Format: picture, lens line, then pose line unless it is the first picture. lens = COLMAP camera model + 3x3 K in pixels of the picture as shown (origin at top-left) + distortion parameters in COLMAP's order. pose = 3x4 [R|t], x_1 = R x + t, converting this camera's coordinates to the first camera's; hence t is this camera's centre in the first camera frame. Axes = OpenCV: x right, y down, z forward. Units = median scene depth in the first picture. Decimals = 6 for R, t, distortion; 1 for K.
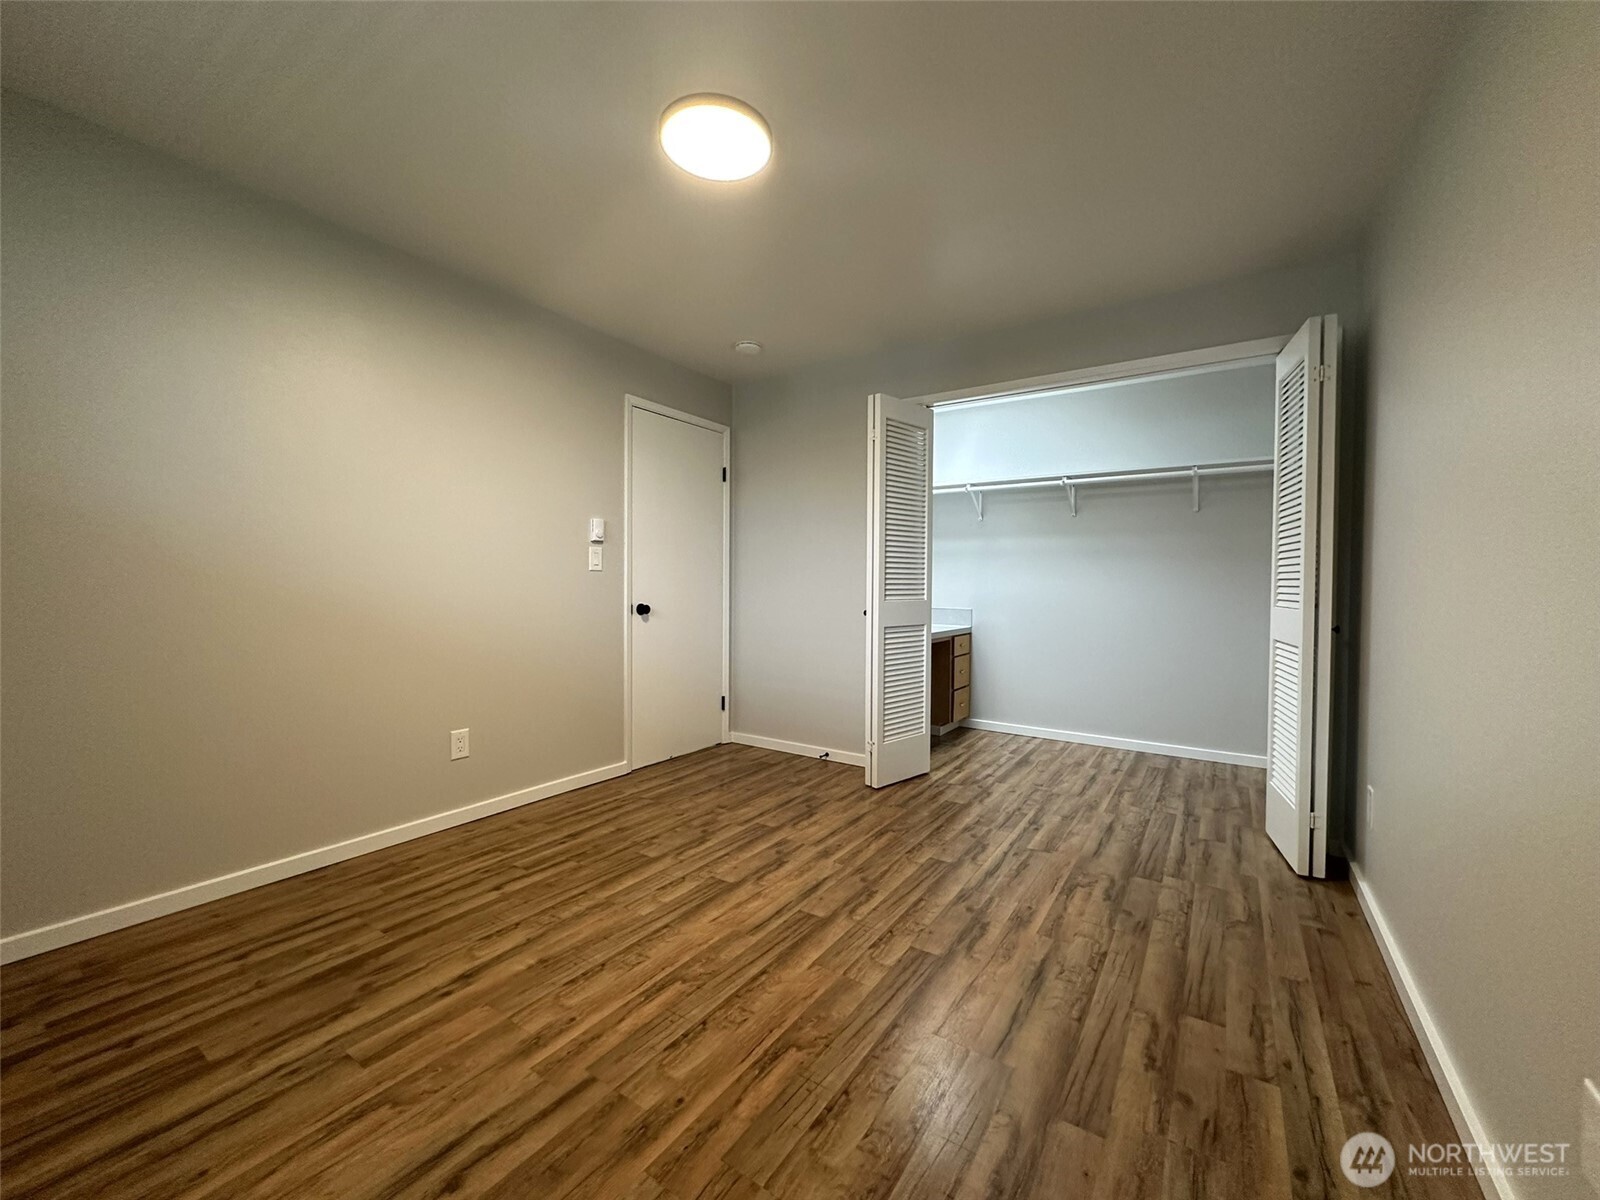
lens RADIAL K [[637.8, 0, 801.2], [0, 637.8, 600.1], [0, 0, 1]] dist [0.002296, -0.001044]
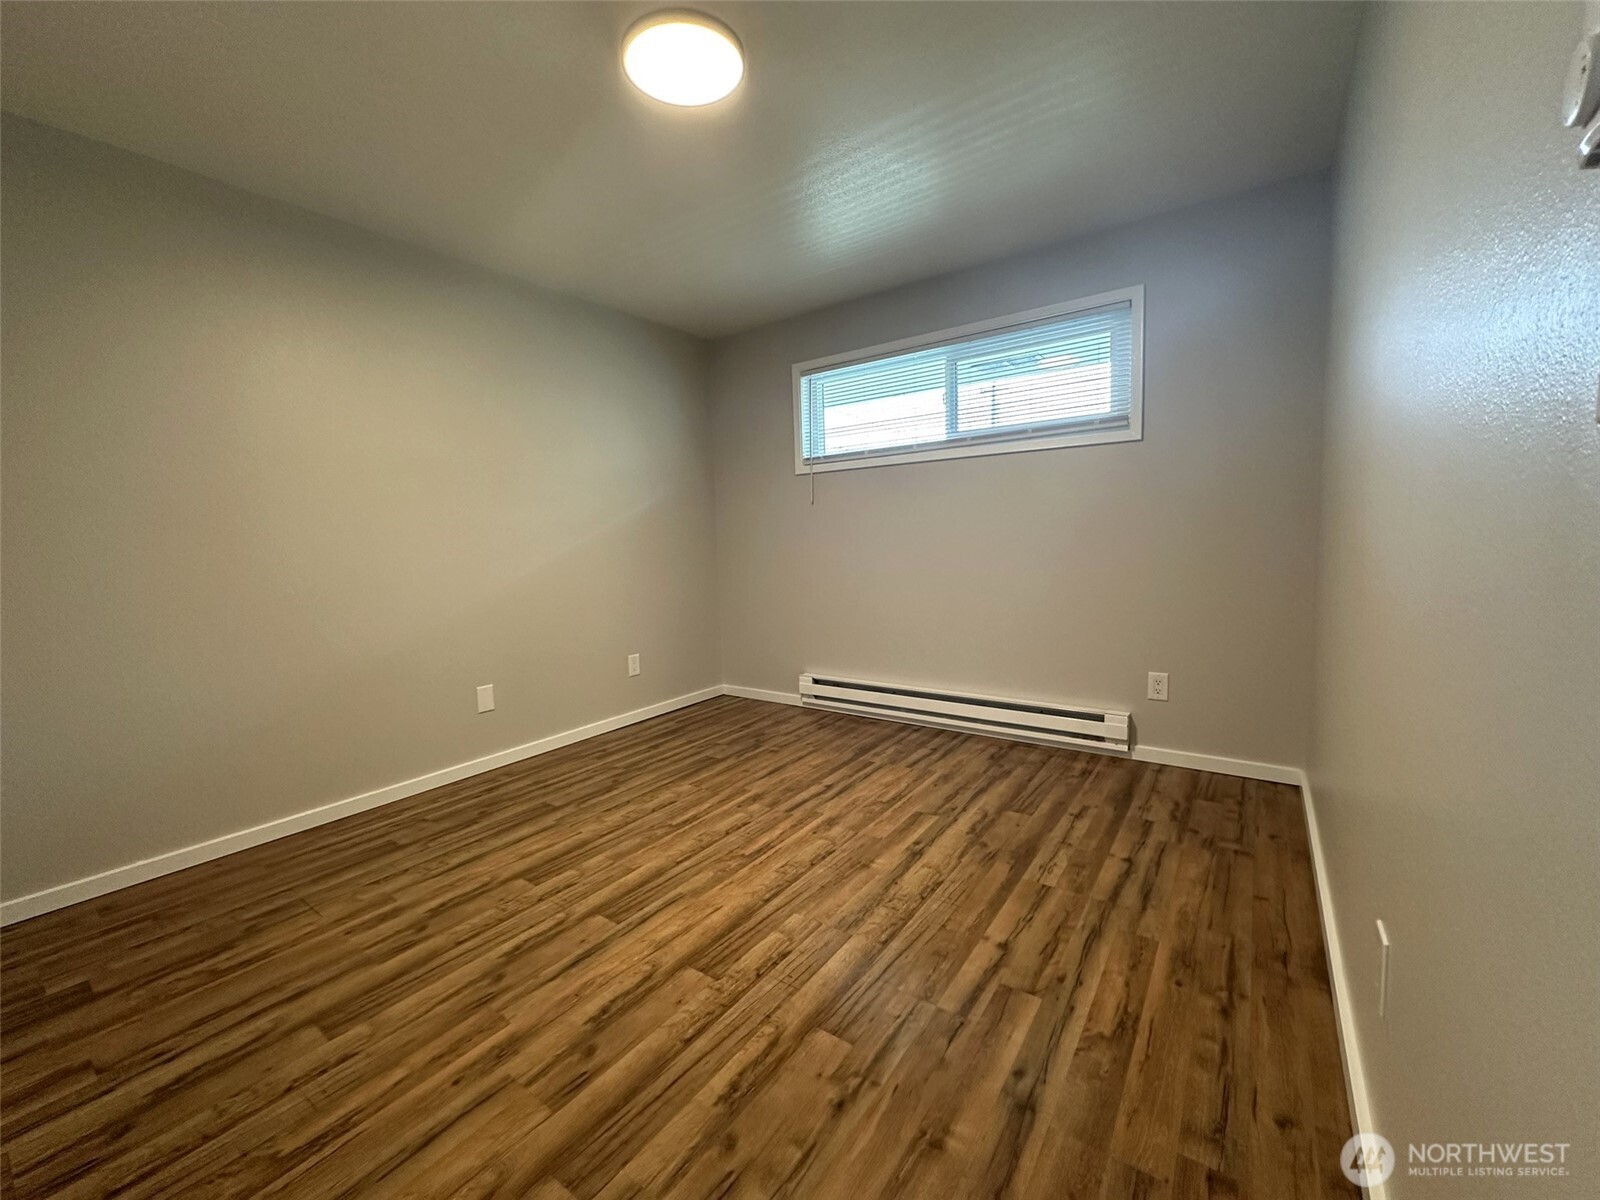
lens RADIAL K [[637.8, 0, 794.6], [0, 637.8, 594.0], [0, 0, 1]] dist [0.002296, -0.001044]
pose [[-0.998908, 0.017303, 0.043390, -0.298721], [0.022072, 0.993466, 0.111974, -0.052398], [-0.041169, 0.112809, -0.992763, 1.876220]]
